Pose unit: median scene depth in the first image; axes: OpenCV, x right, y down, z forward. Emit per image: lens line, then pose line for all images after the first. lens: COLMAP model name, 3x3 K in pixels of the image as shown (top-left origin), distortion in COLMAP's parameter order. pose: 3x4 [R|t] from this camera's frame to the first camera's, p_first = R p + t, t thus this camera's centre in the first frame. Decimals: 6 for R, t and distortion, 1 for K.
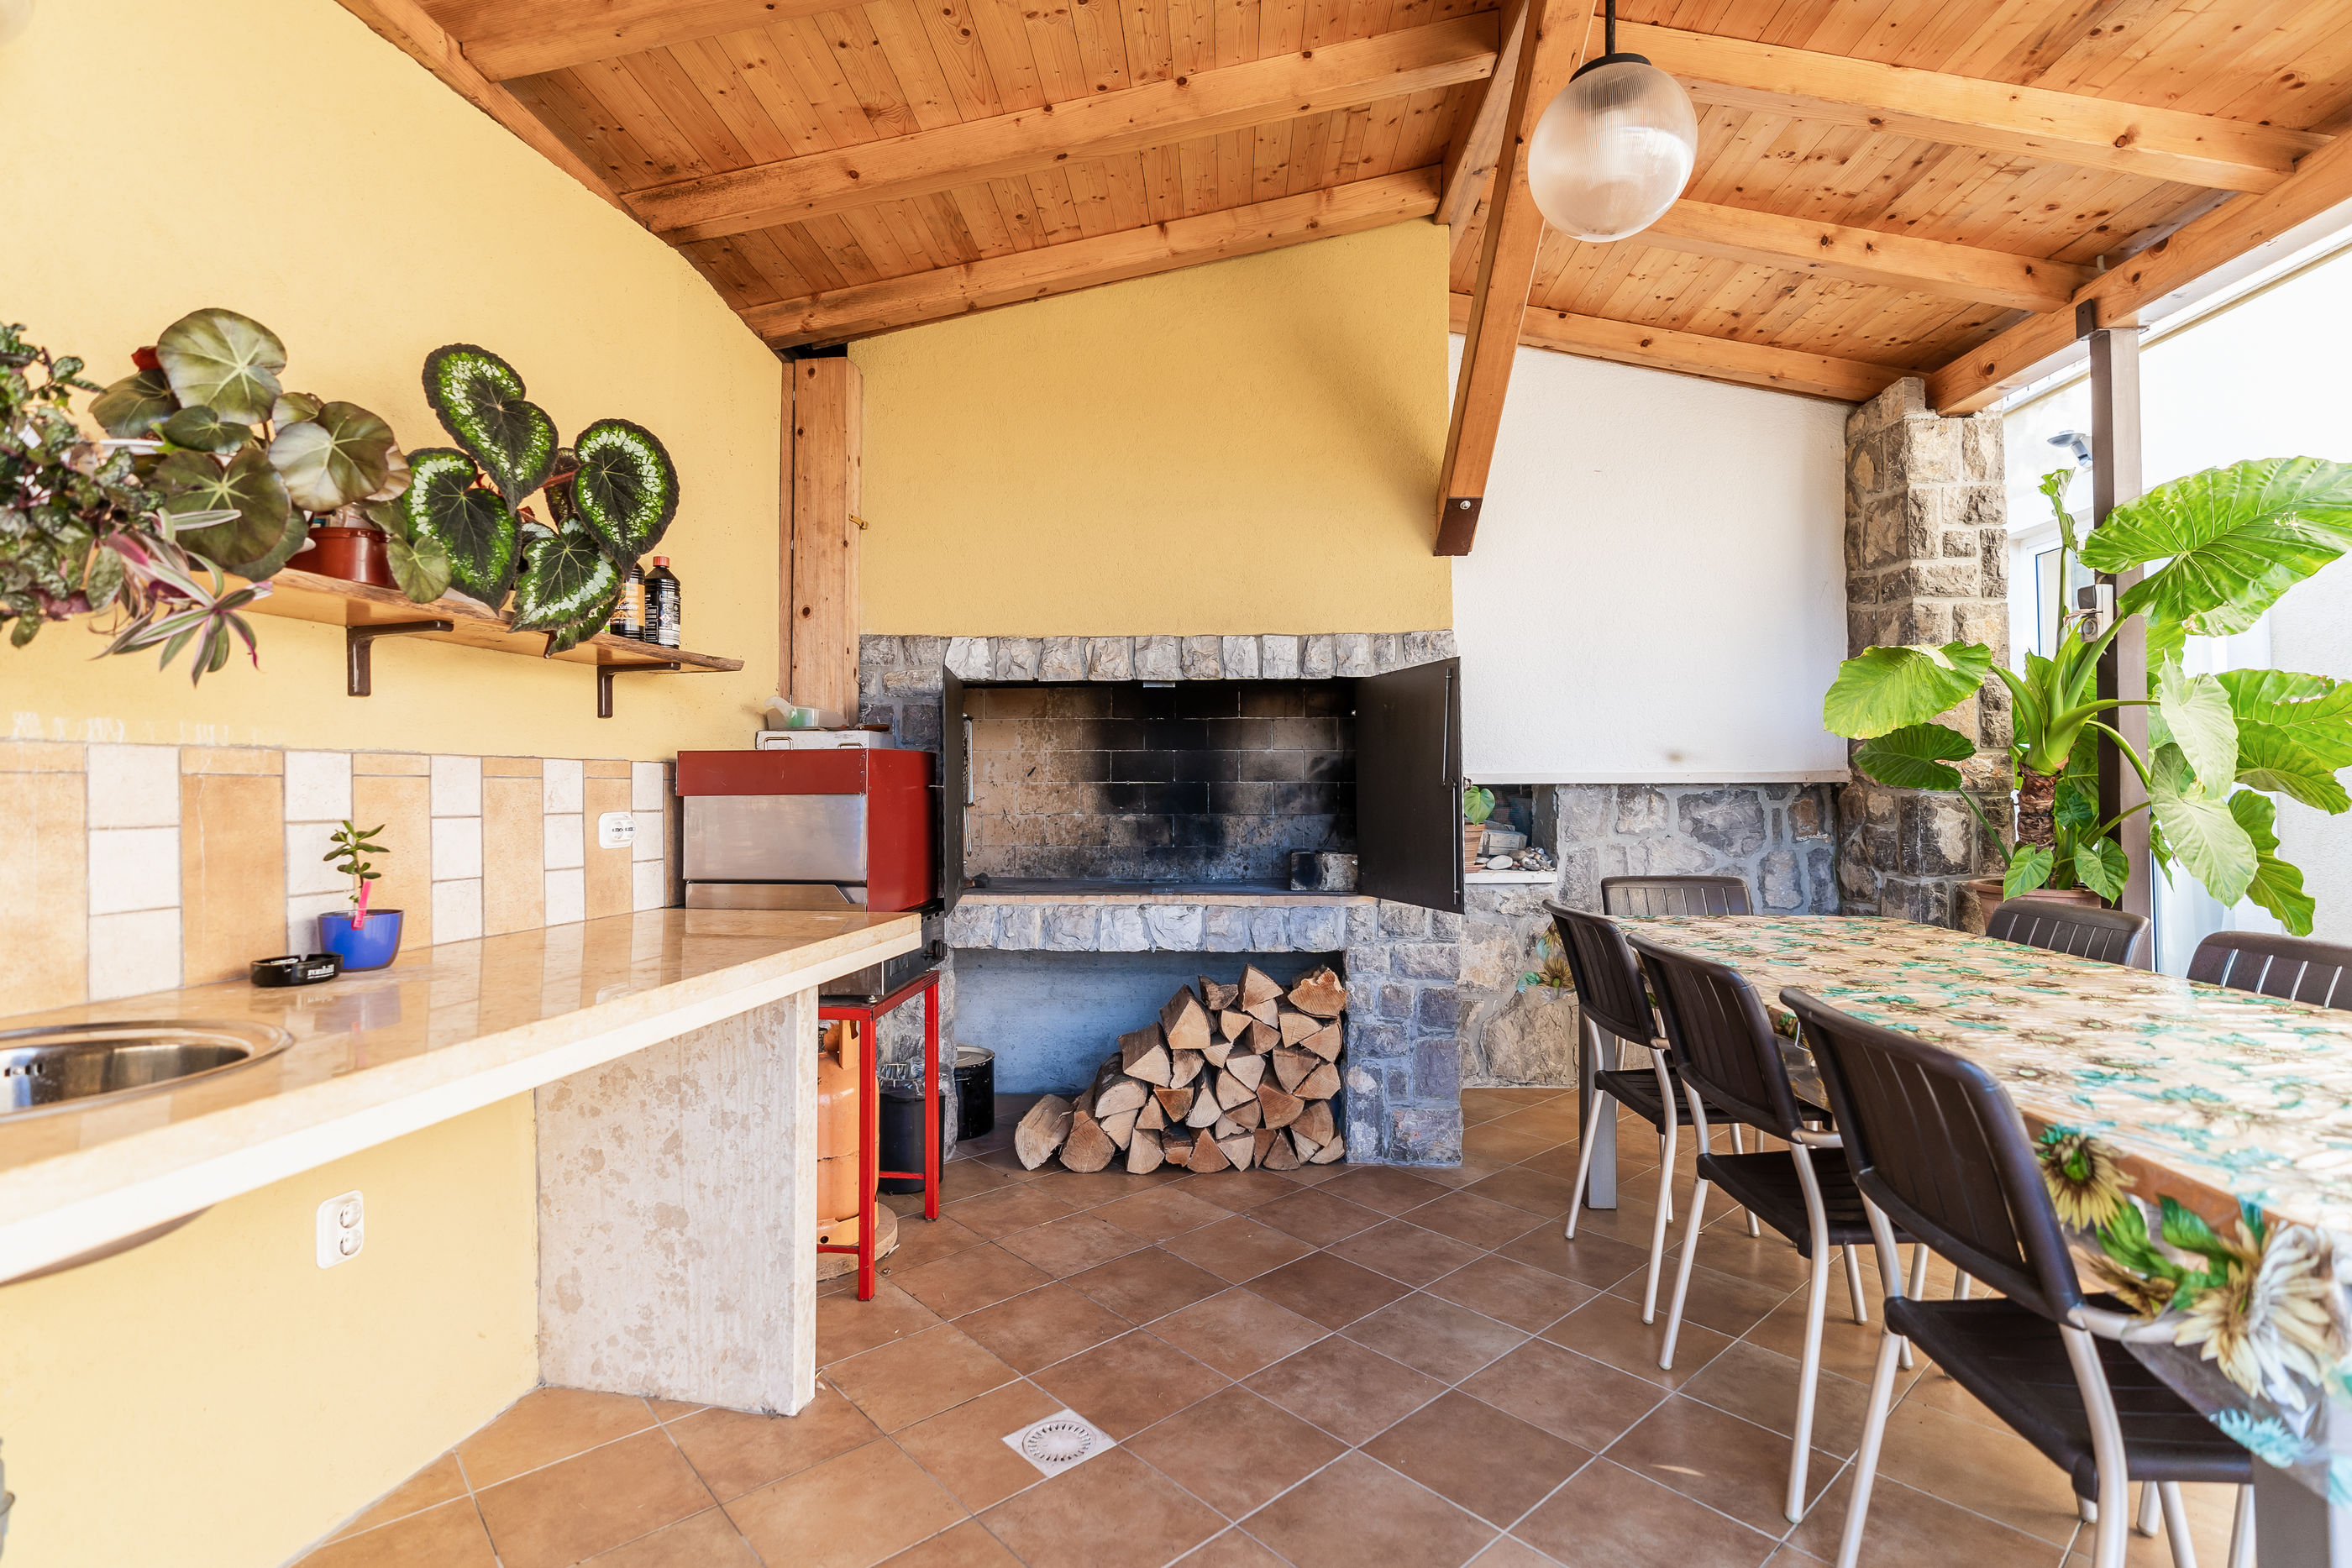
lens RADIAL K [[1170.5, 0, 1176.0], [0, 1170.5, 784.0], [0, 0, 1]] dist [-0.010497, -0.000122]
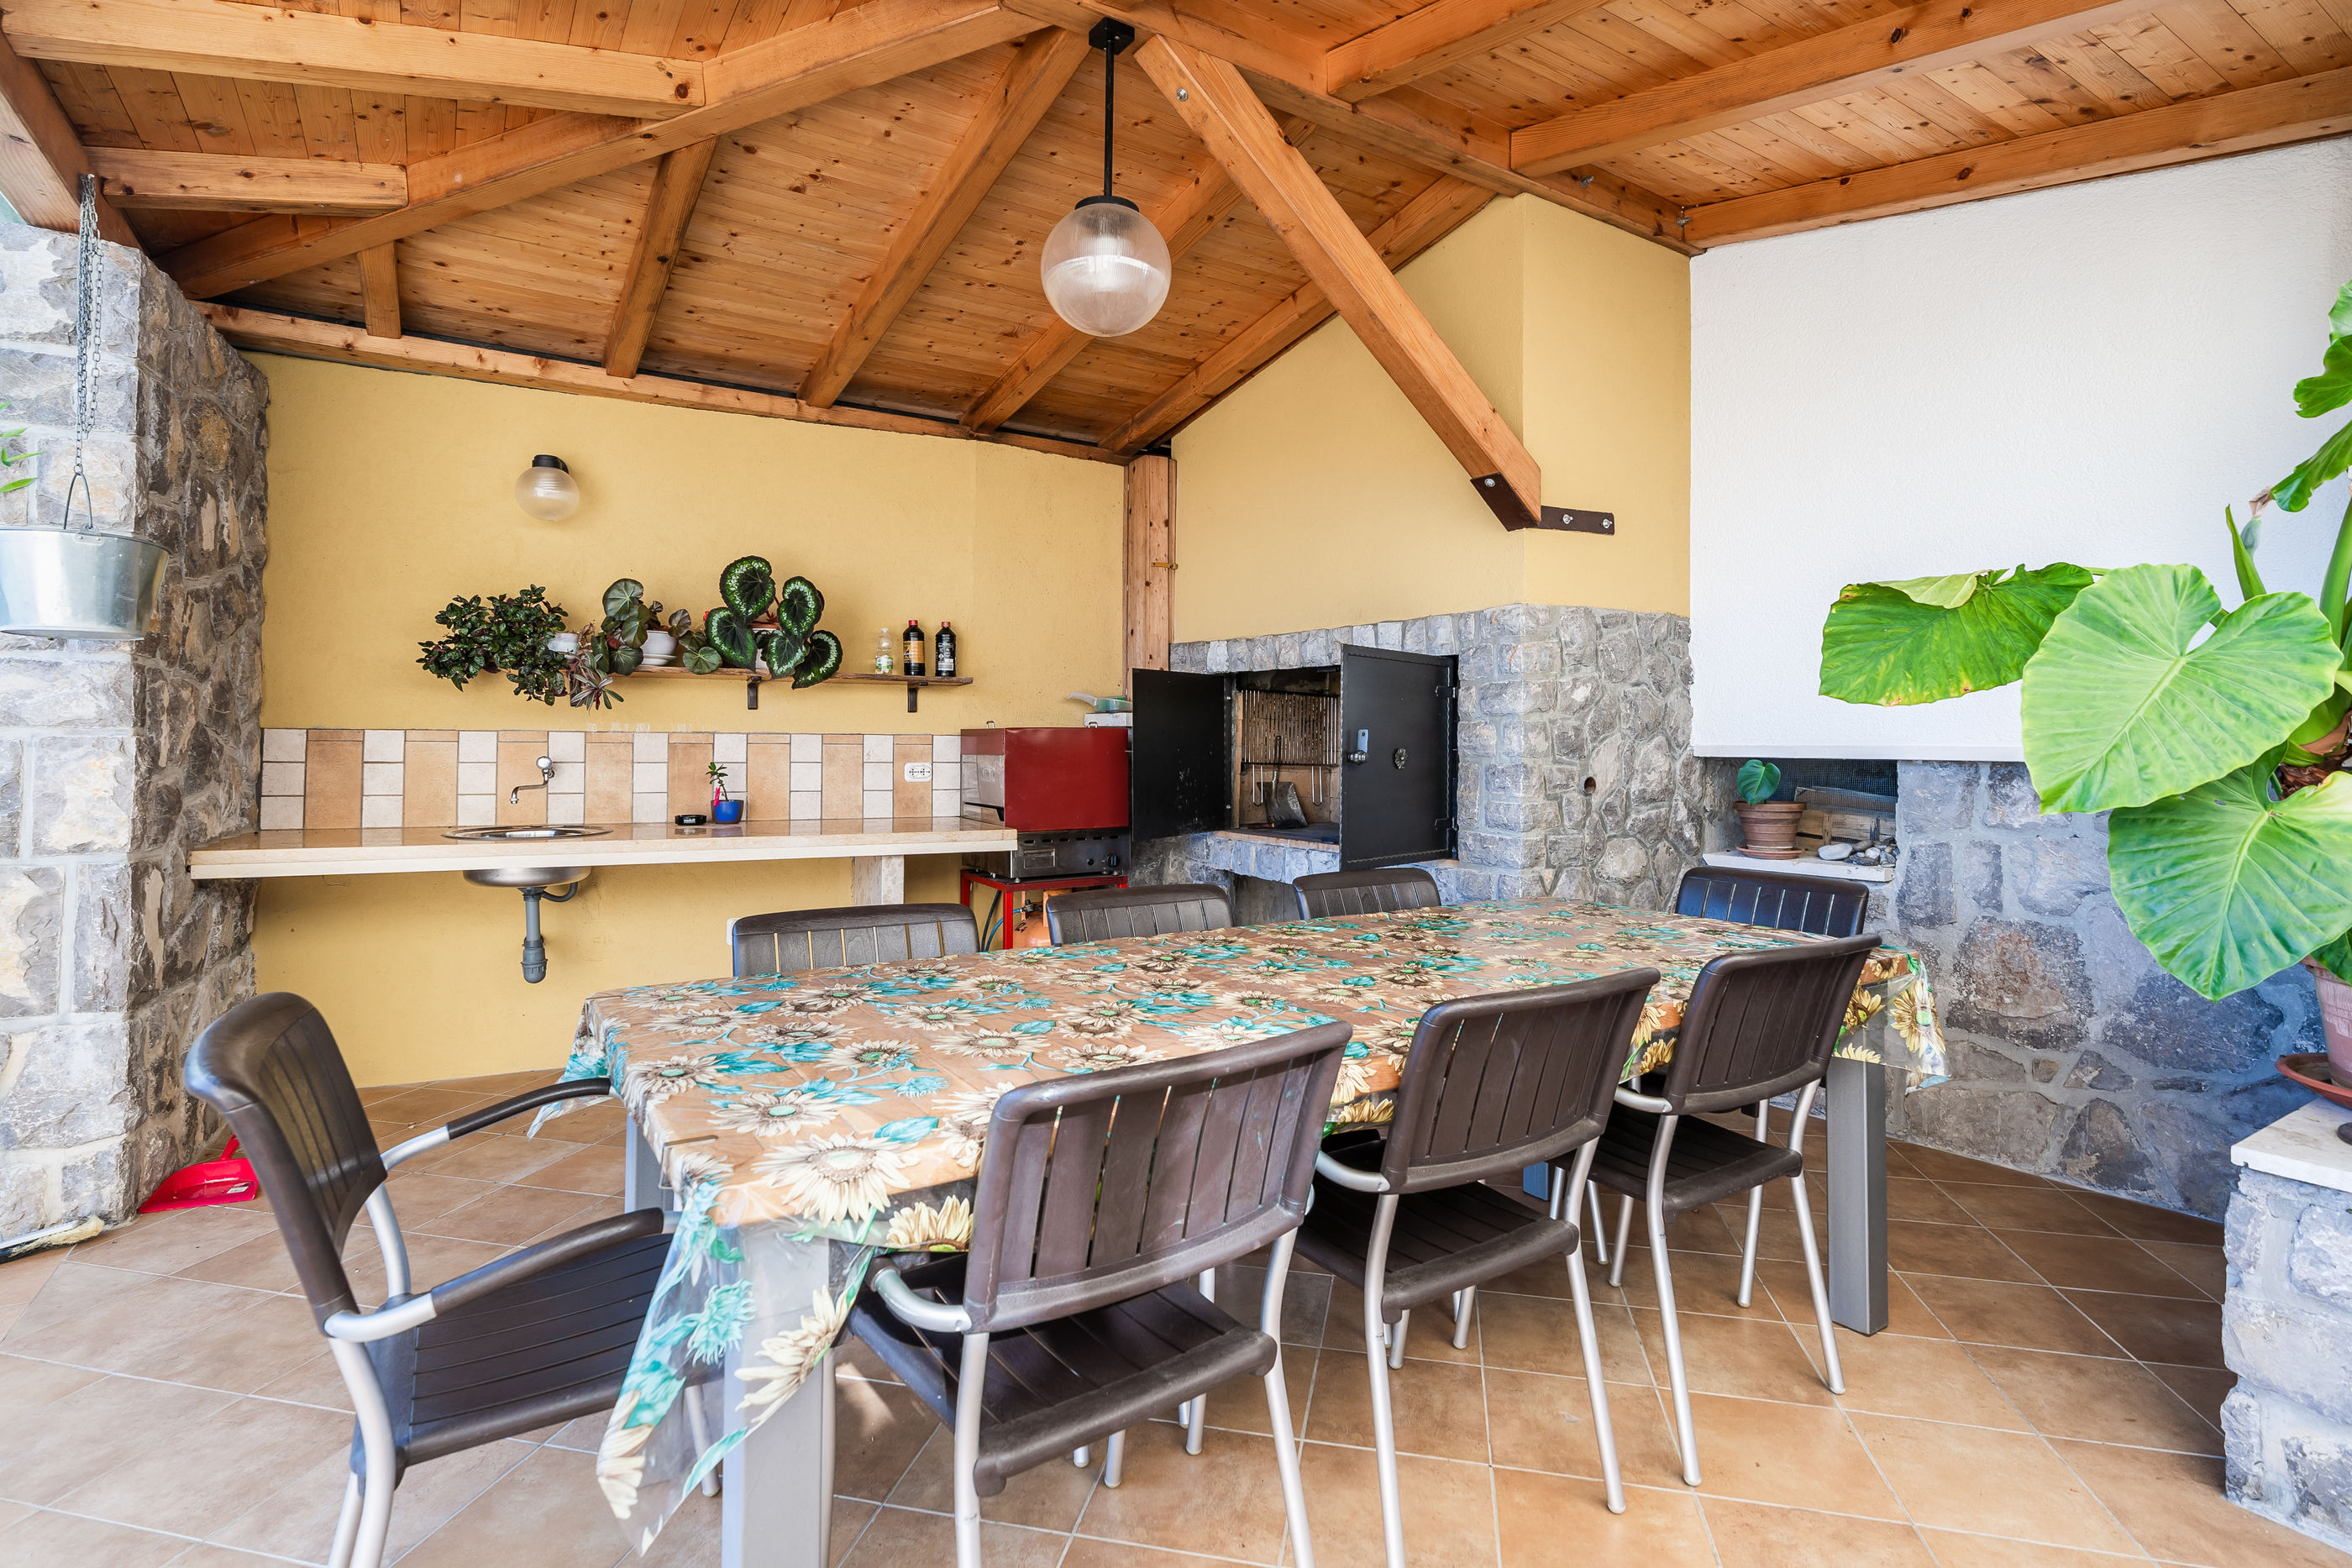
lens RADIAL K [[1170.5, 0, 1176.0], [0, 1170.5, 784.0], [0, 0, 1]] dist [-0.010497, -0.000122]
pose [[0.572429, 0.037216, -0.819109, 1.237782], [-0.009071, 0.999196, 0.039059, -0.017956], [0.819904, -0.014928, 0.572307, 0.252052]]
